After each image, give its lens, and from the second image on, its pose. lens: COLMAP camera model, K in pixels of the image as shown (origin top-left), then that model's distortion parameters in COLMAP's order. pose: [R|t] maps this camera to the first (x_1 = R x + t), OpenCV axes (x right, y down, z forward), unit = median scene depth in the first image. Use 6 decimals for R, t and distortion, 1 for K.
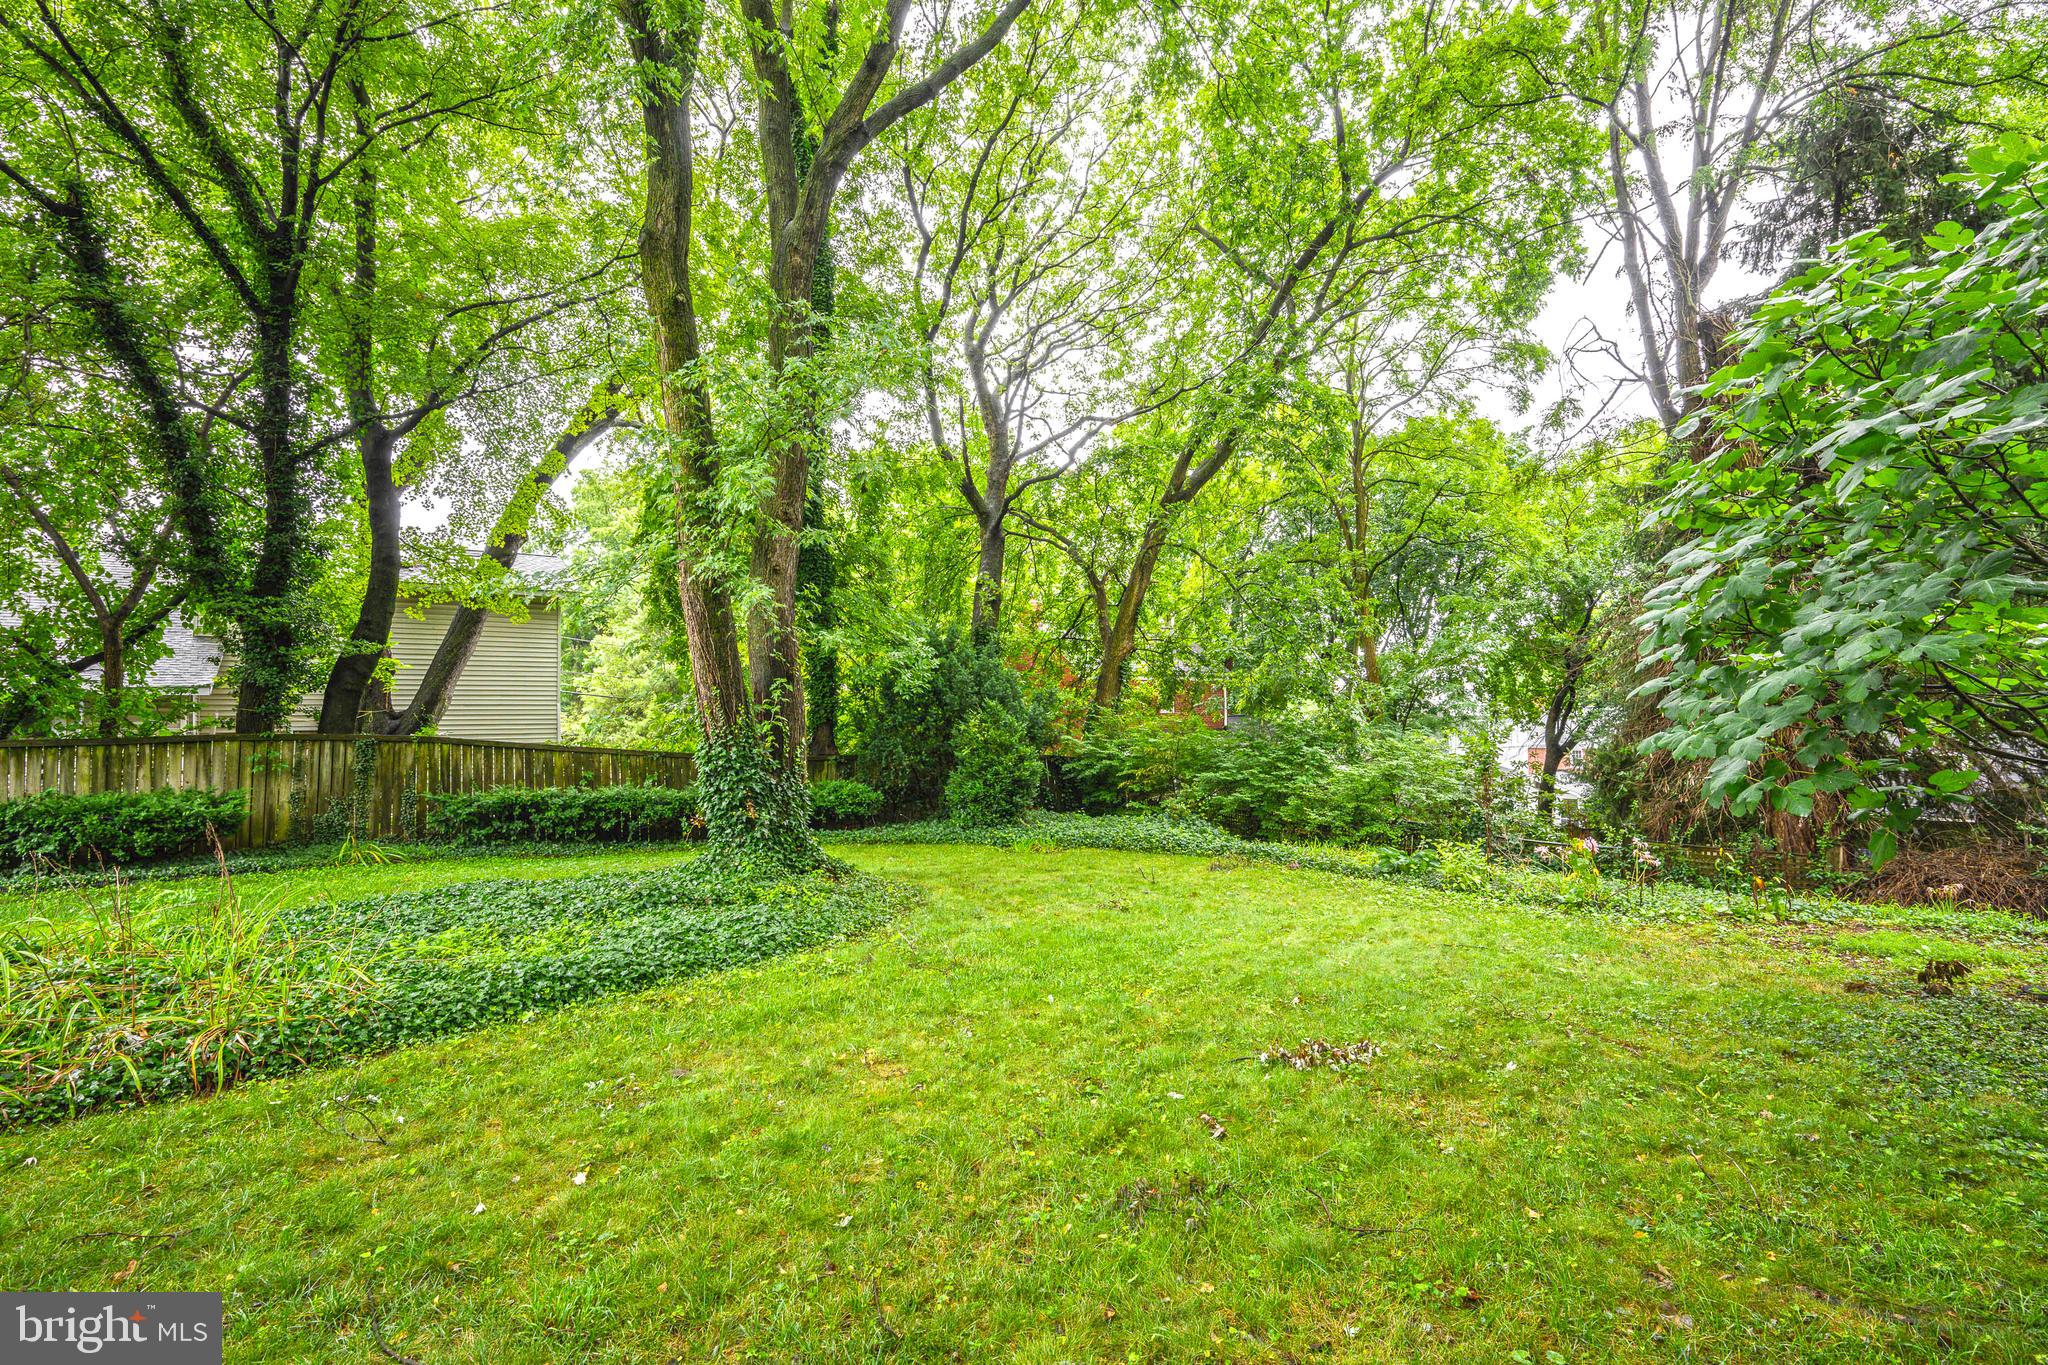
lens RADIAL K [[943.3, 0, 1024.0], [0, 943.3, 682.5], [0, 0, 1]] dist [-0.029972, -0.000065]
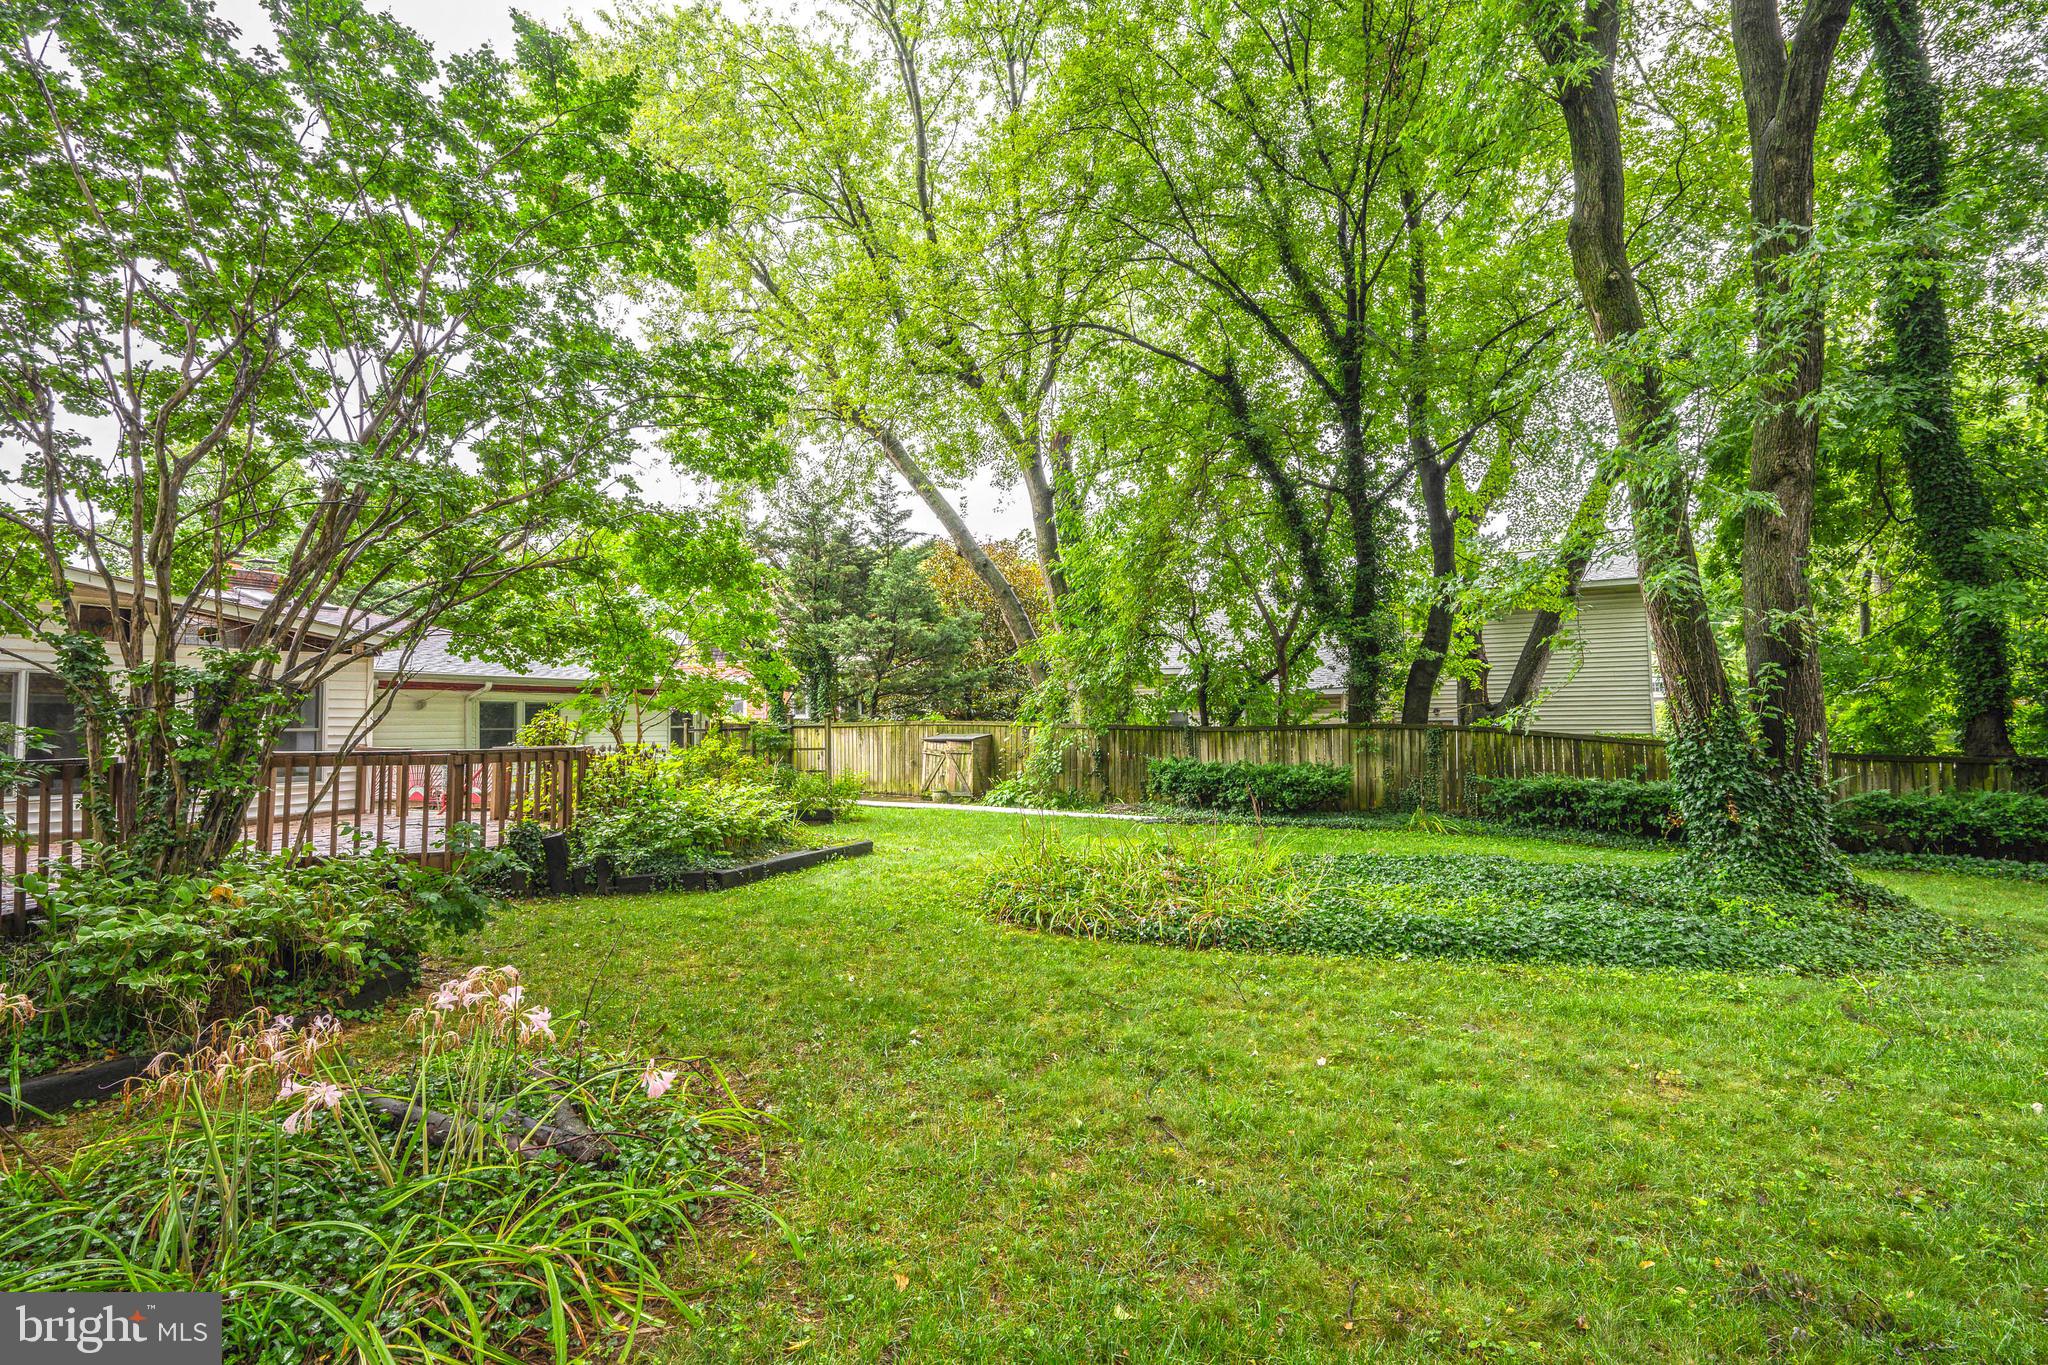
lens RADIAL K [[943.3, 0, 1024.0], [0, 943.3, 682.5], [0, 0, 1]] dist [-0.029972, -0.000065]
pose [[0.407019, -0.031178, -0.912887, 0.190641], [0.041081, 0.999031, -0.015804, -0.000809], [0.912495, -0.031070, 0.407905, 0.028800]]
